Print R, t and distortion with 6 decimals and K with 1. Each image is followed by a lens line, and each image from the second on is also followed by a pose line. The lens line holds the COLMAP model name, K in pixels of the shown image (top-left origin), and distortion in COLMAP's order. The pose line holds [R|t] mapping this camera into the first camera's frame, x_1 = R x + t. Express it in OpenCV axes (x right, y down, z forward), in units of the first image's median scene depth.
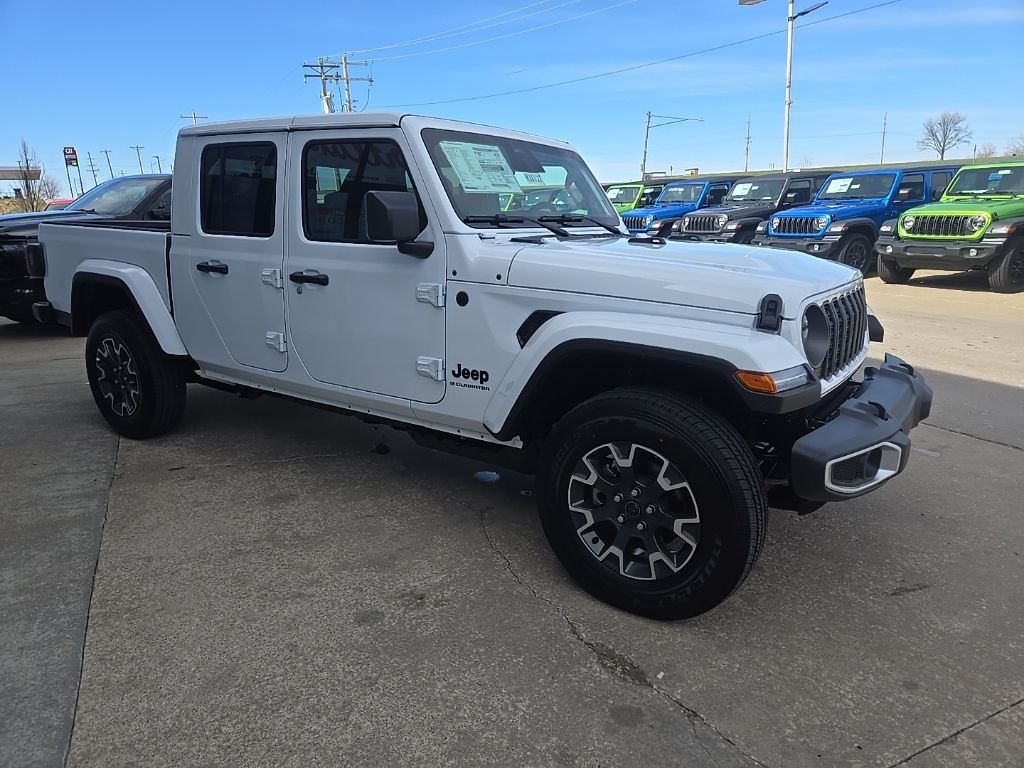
lens RADIAL K [[679.5, 0, 510.9], [0, 679.5, 386.7], [0, 0, 1]] dist [0.063767, -0.038977]
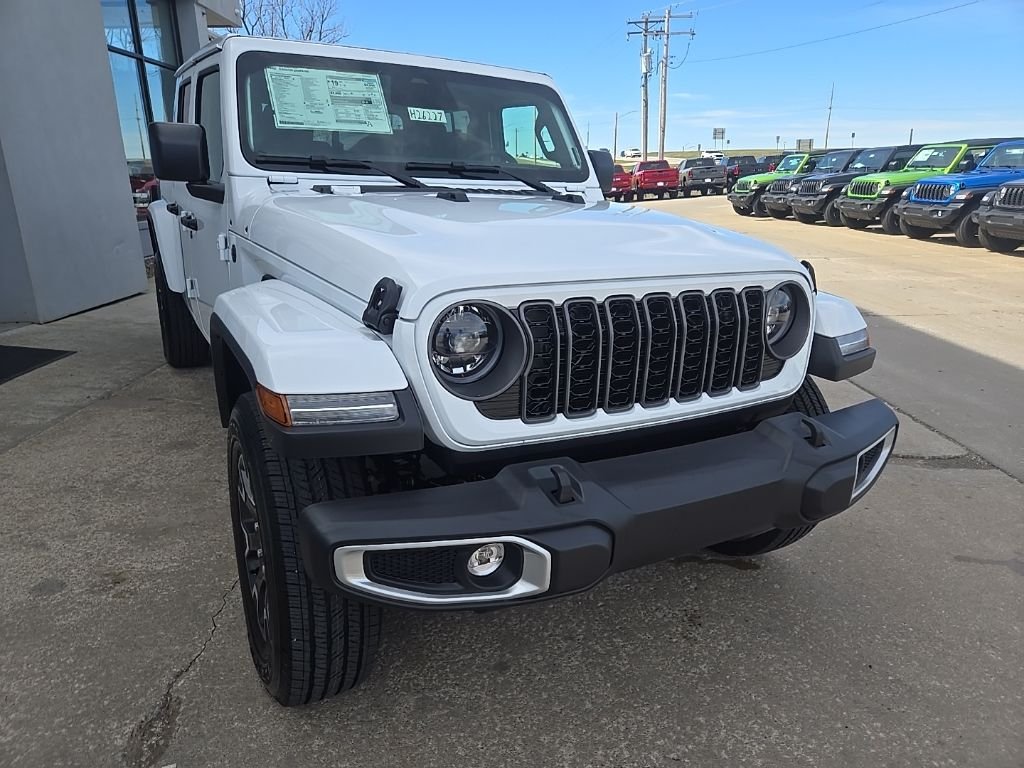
lens RADIAL K [[681.8, 0, 511.4], [0, 681.8, 387.3], [0, 0, 1]] dist [0.064911, -0.049290]
pose [[0.899210, 0.155837, -0.408823, 0.556607], [-0.135543, 0.987668, 0.078356, -0.071563], [0.415992, -0.015045, 0.909244, 0.326268]]
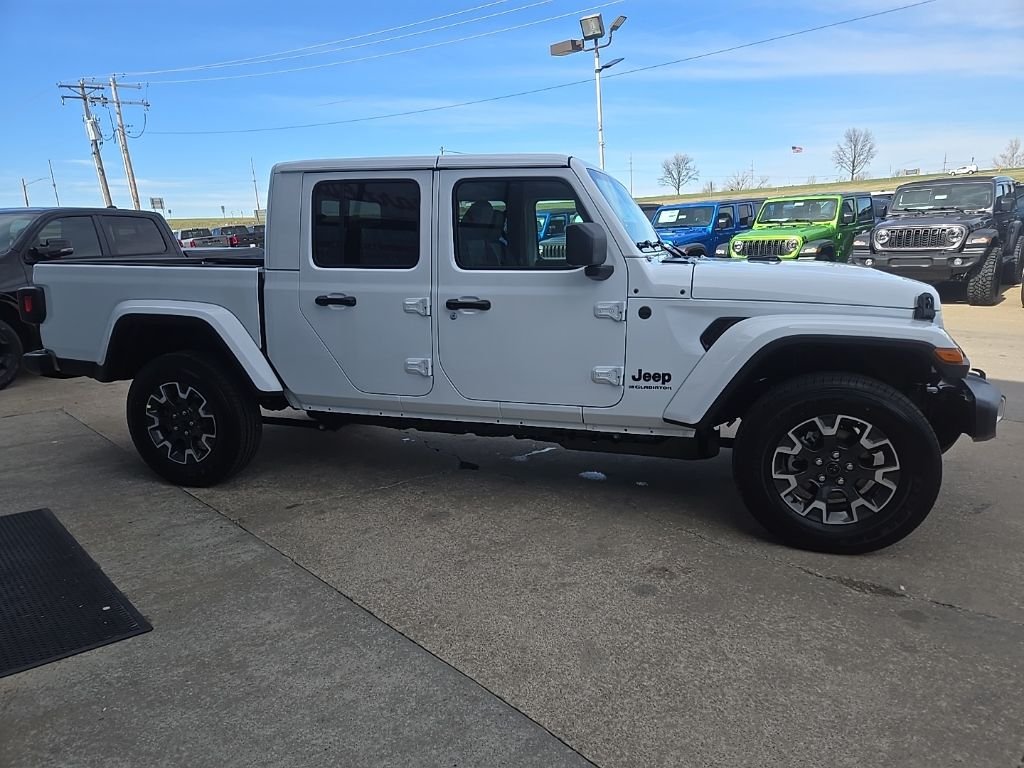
lens RADIAL K [[679.5, 0, 509.4], [0, 679.5, 386.1], [0, 0, 1]] dist [0.063767, -0.038977]
pose [[0.954025, -0.080996, 0.288575, -0.578103], [0.093291, 0.995214, -0.029087, 0.007421], [-0.284837, 0.054671, 0.957016, -0.039113]]
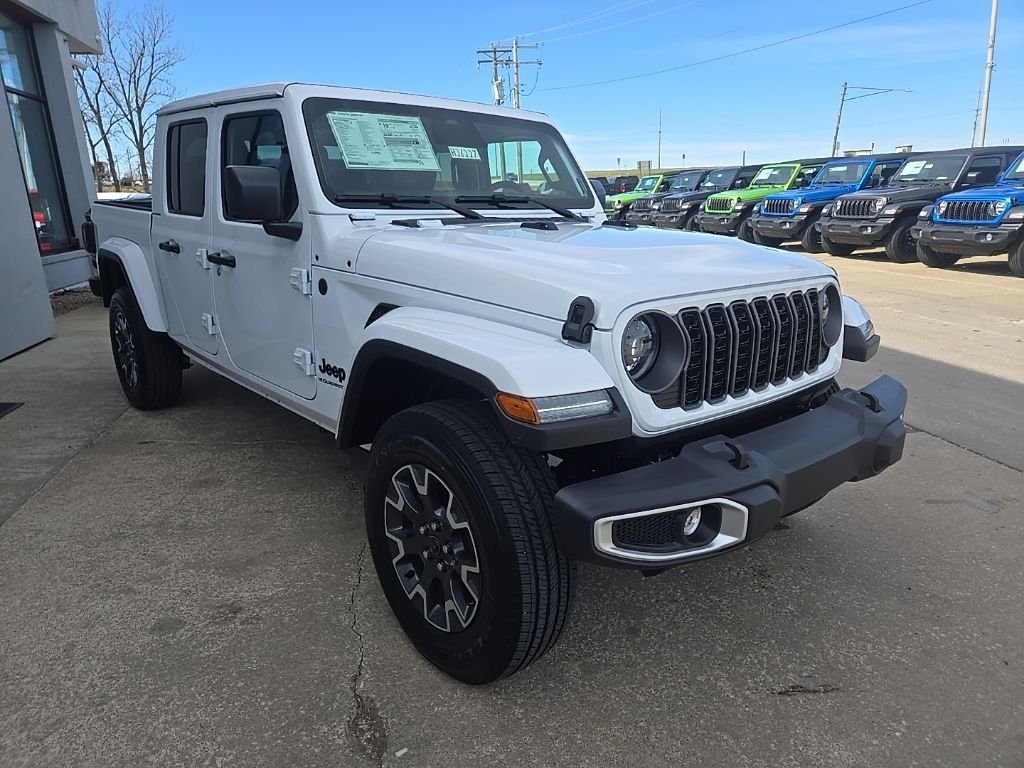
lens RADIAL K [[683.7, 0, 511.0], [0, 683.7, 385.8], [0, 0, 1]] dist [0.050992, -0.032059]
pose [[0.969447, 0.067909, -0.235715, 0.355023], [-0.063206, 0.997623, 0.027460, -0.035507], [0.237019, -0.011722, 0.971434, 0.158515]]
